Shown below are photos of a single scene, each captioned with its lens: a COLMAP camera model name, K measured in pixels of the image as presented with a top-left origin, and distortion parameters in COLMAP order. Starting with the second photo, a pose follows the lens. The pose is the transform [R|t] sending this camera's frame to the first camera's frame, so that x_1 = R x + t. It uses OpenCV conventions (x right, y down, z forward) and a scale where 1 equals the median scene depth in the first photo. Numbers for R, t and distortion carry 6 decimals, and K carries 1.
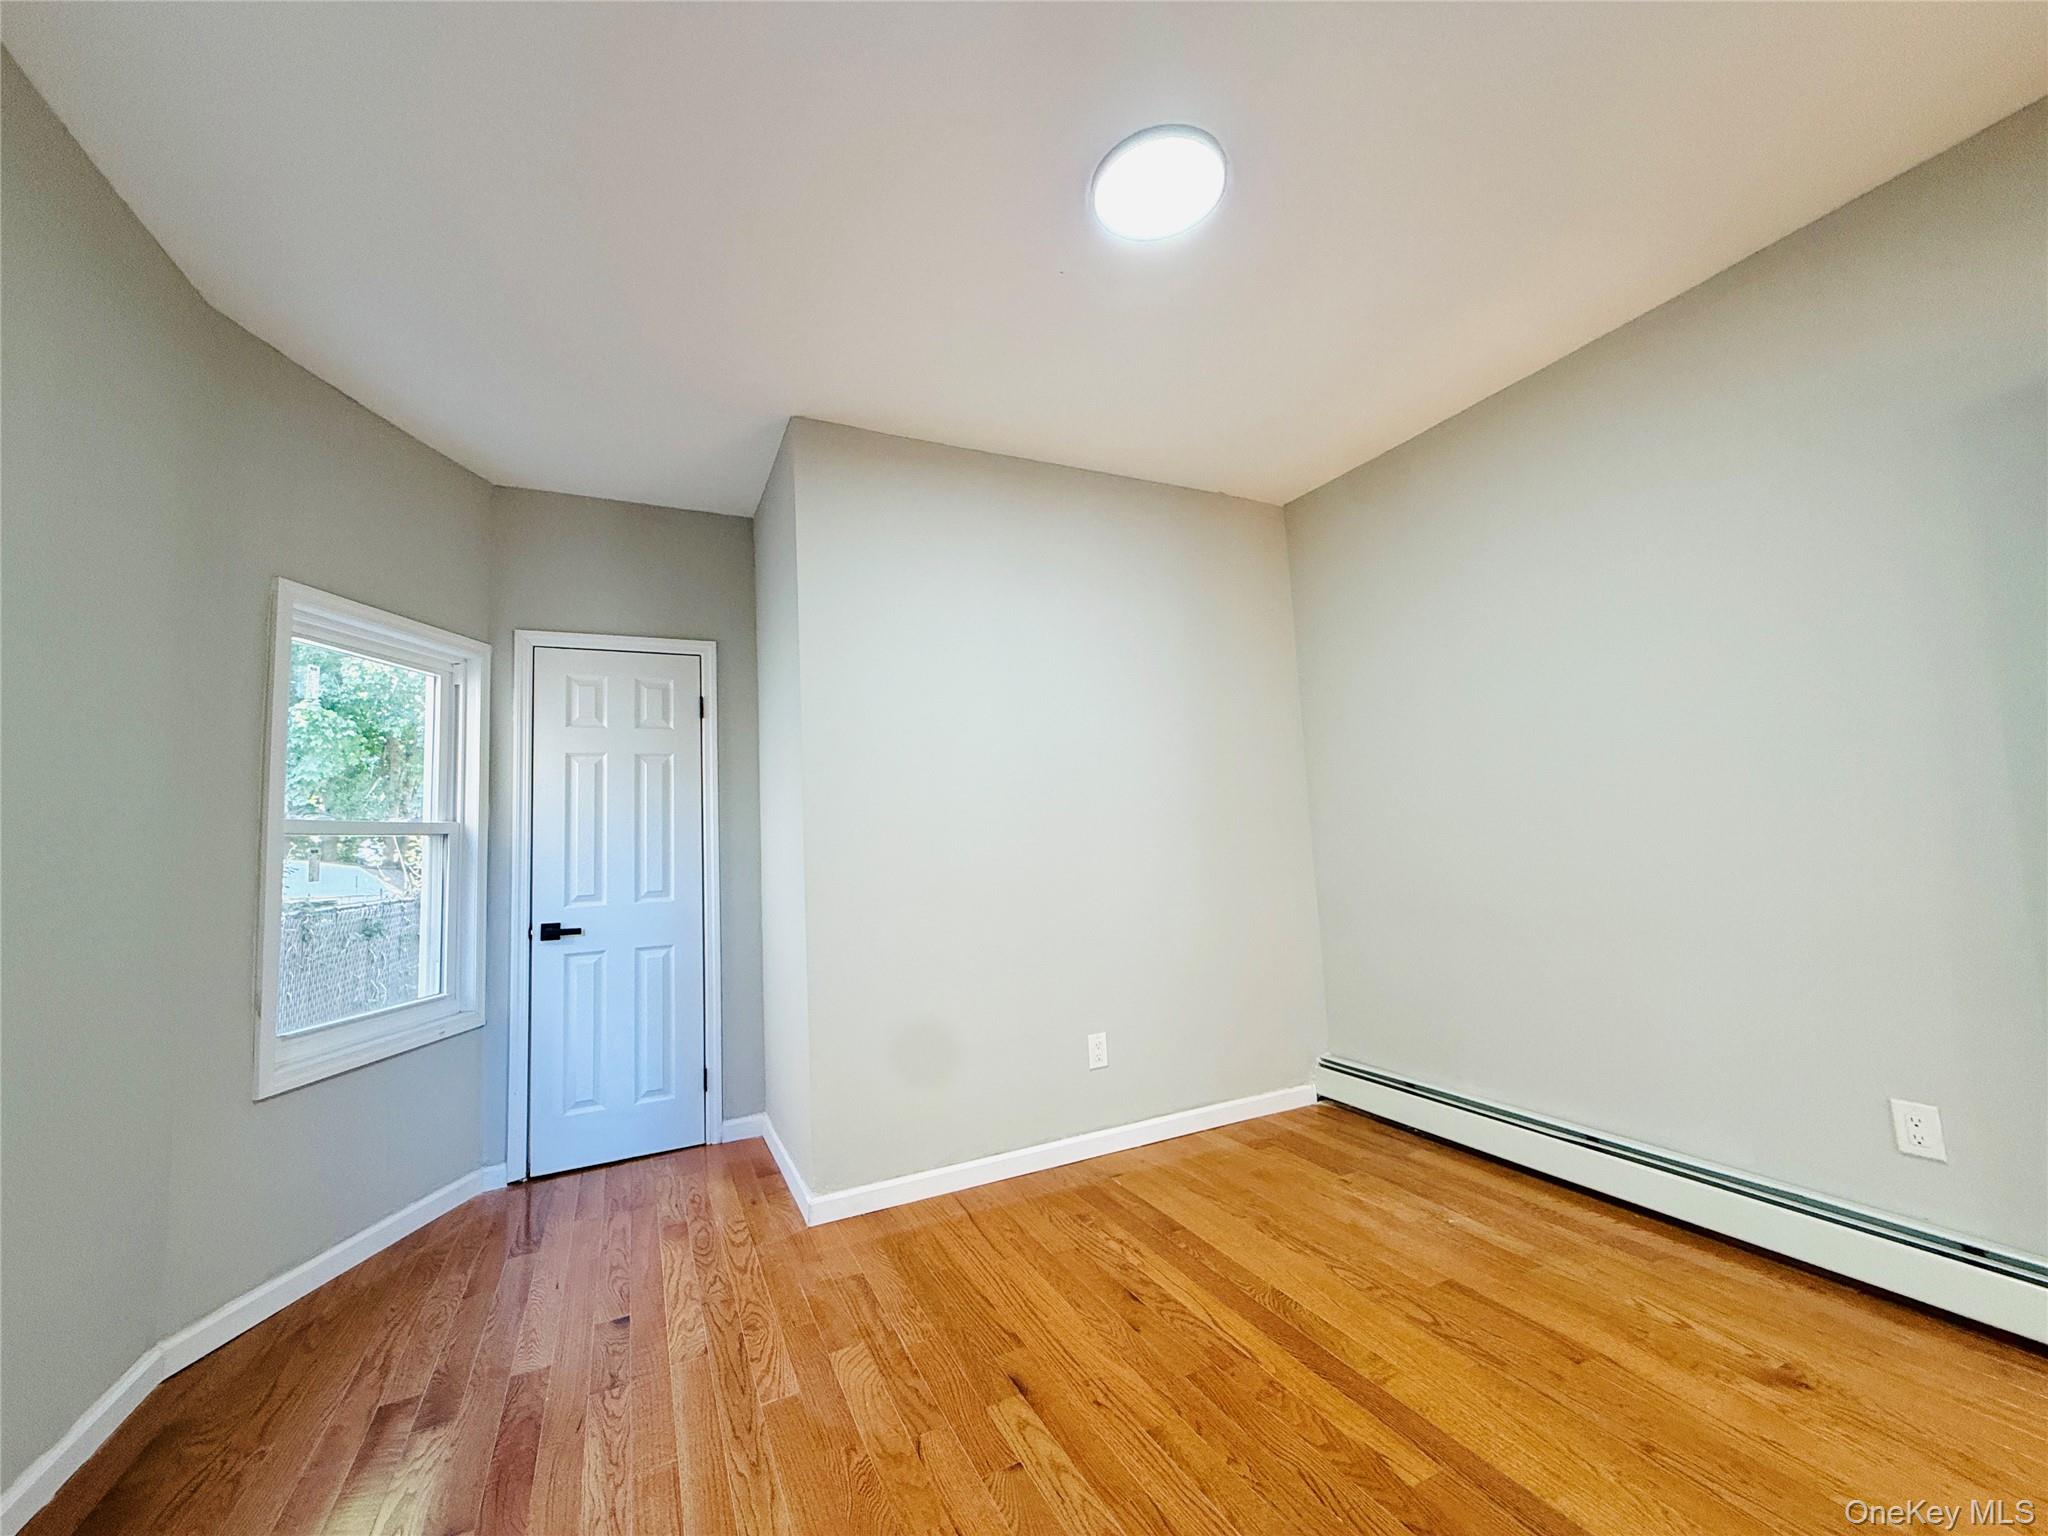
lens RADIAL K [[815.0, 0, 1024.3], [0, 815.0, 764.6], [0, 0, 1]] dist [0.001416, -0.000039]
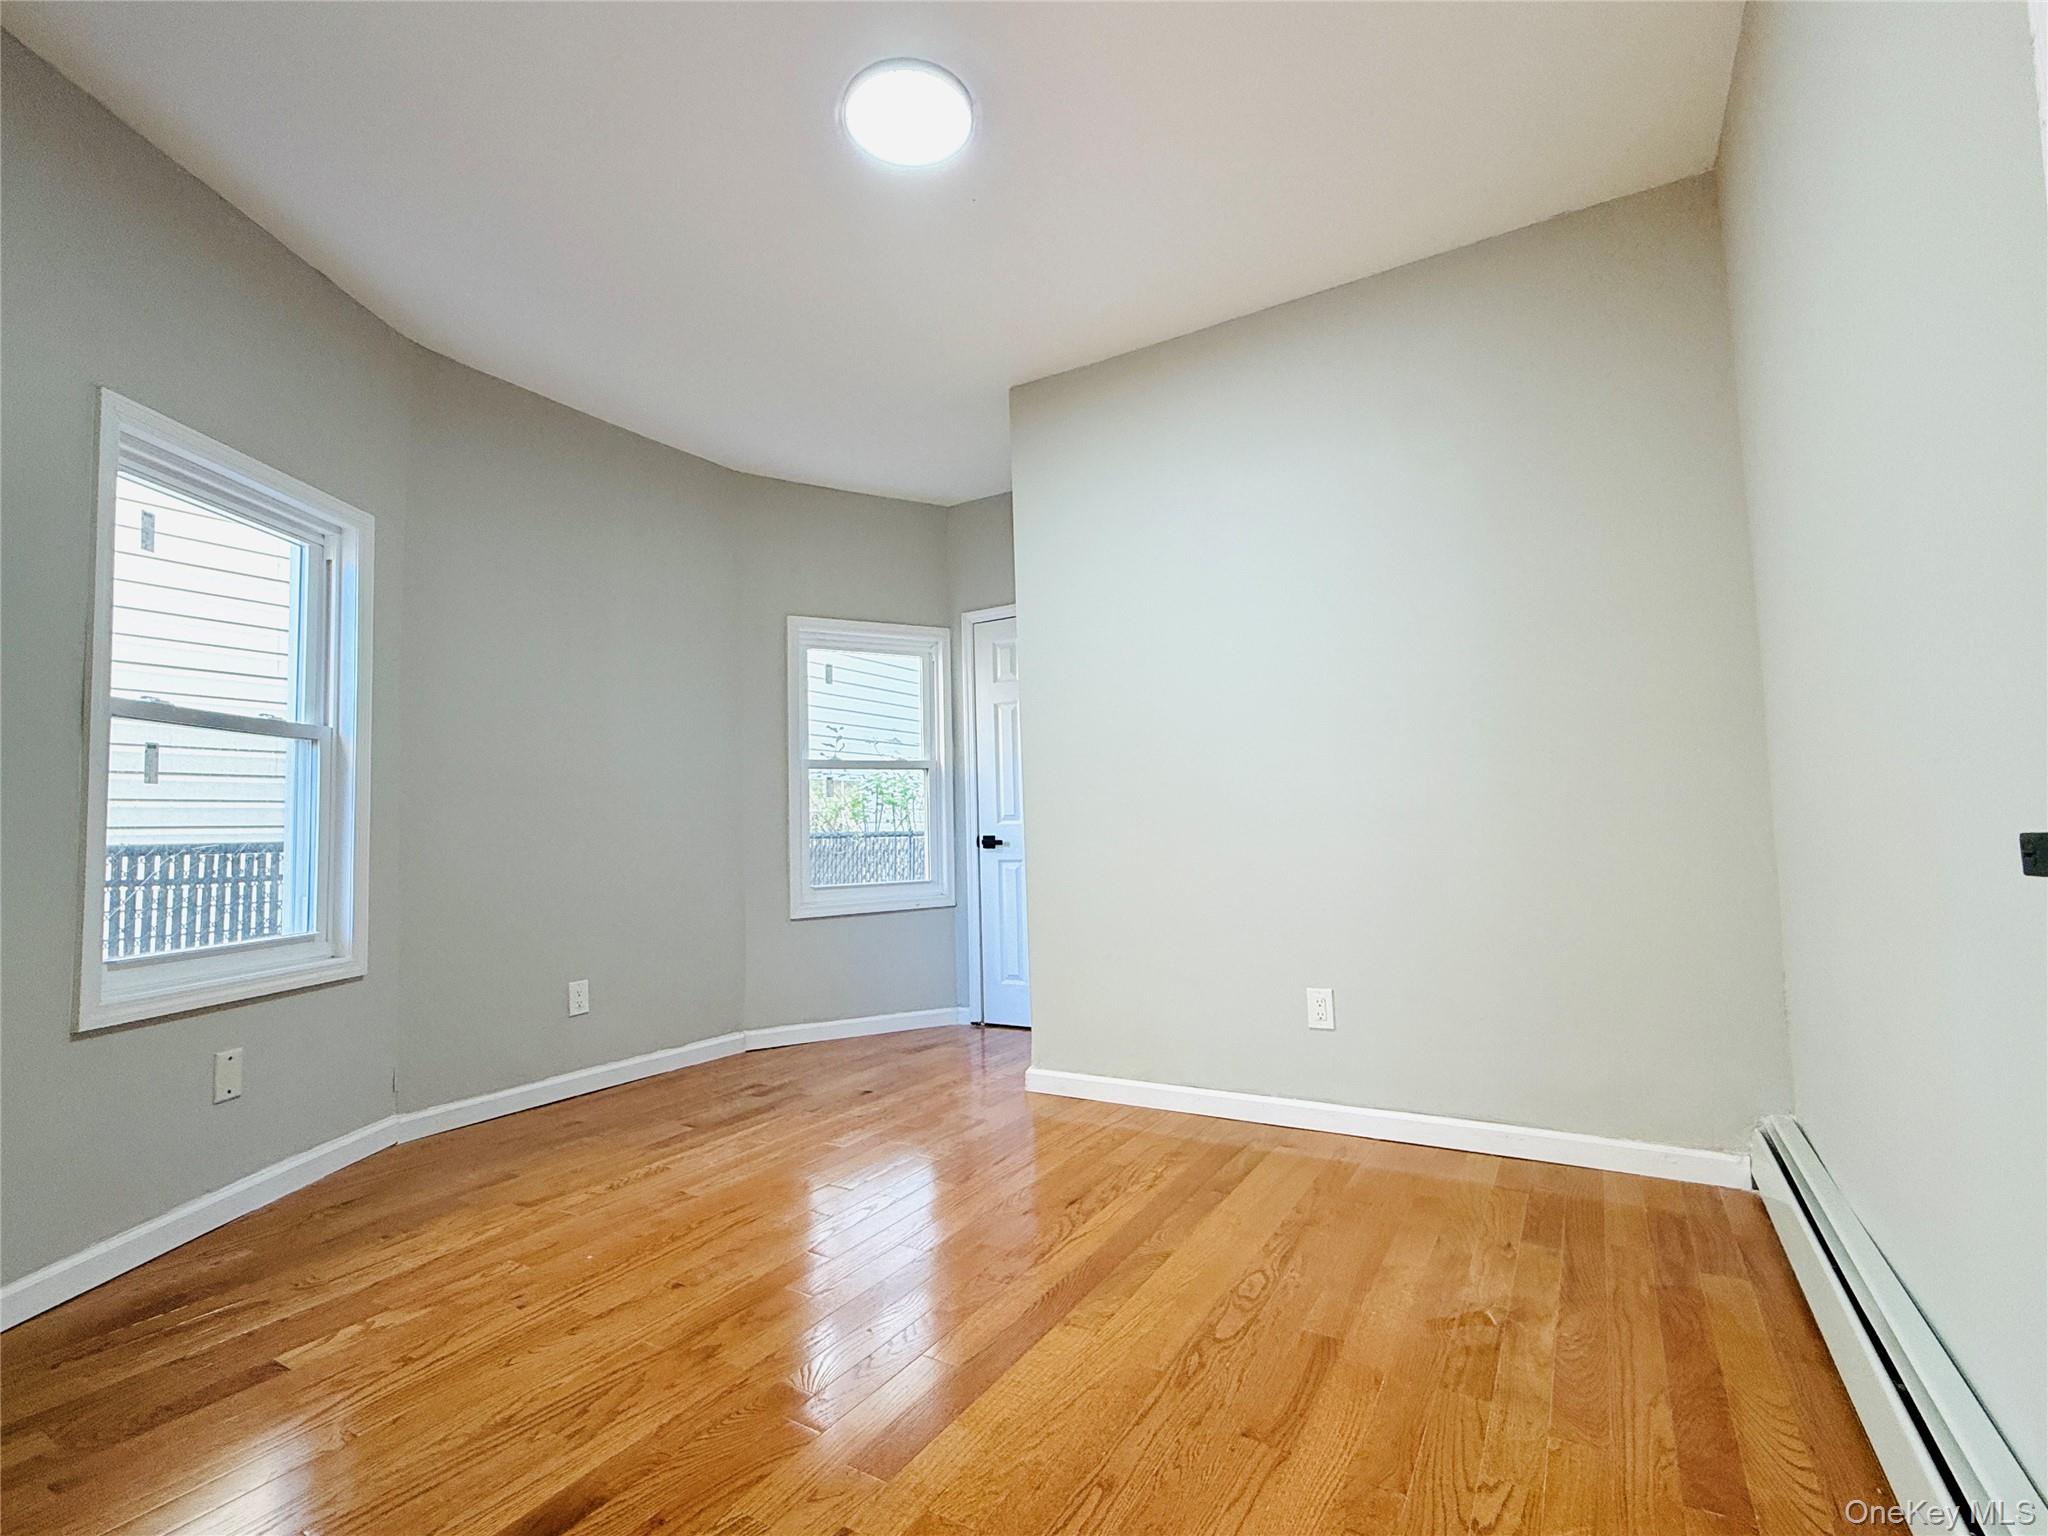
lens RADIAL K [[942.3, 0, 1024.0], [0, 942.3, 768.0], [0, 0, 1]] dist [-0.000650, -0.000605]
pose [[0.544170, -0.027406, -0.838527, 0.769129], [0.080539, 0.996557, 0.019696, 0.067468], [0.835100, -0.078252, 0.544504, 0.257055]]
